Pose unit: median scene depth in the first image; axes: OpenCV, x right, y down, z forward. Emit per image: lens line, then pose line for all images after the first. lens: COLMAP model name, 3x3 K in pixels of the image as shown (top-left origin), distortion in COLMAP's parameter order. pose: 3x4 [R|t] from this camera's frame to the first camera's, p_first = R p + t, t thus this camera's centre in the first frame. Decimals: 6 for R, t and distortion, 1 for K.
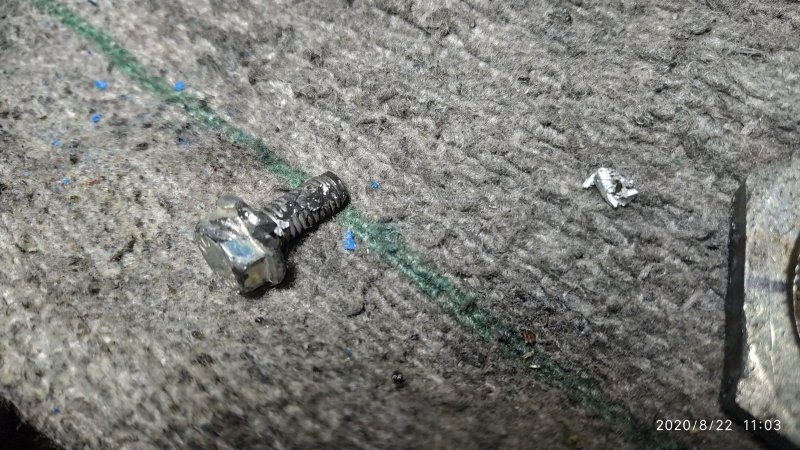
lens RADIAL K [[650.1, 0, 400.0], [0, 650.1, 225.0], [0, 0, 1]] dist [-0.003874, -0.004743]
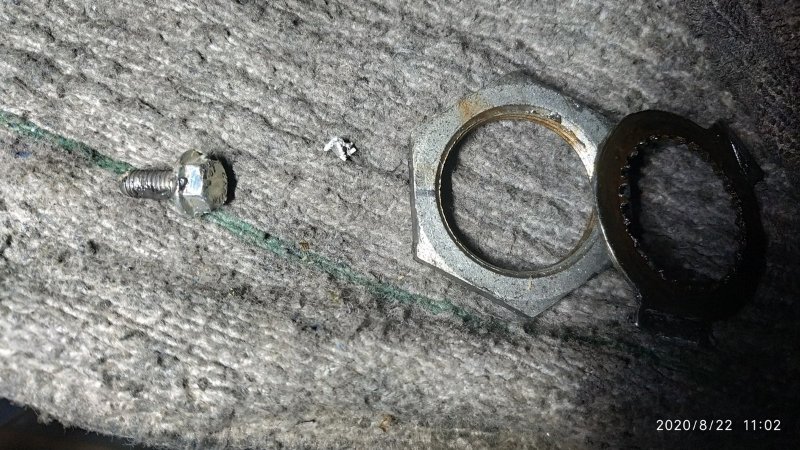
lens RADIAL K [[650.1, 0, 400.0], [0, 650.1, 225.0], [0, 0, 1]] dist [-0.003874, -0.004743]
pose [[0.918228, -0.198301, 0.342832, -0.111639], [0.141821, 0.972854, 0.182870, -0.122774], [-0.369789, -0.119296, 0.921425, -0.501420]]
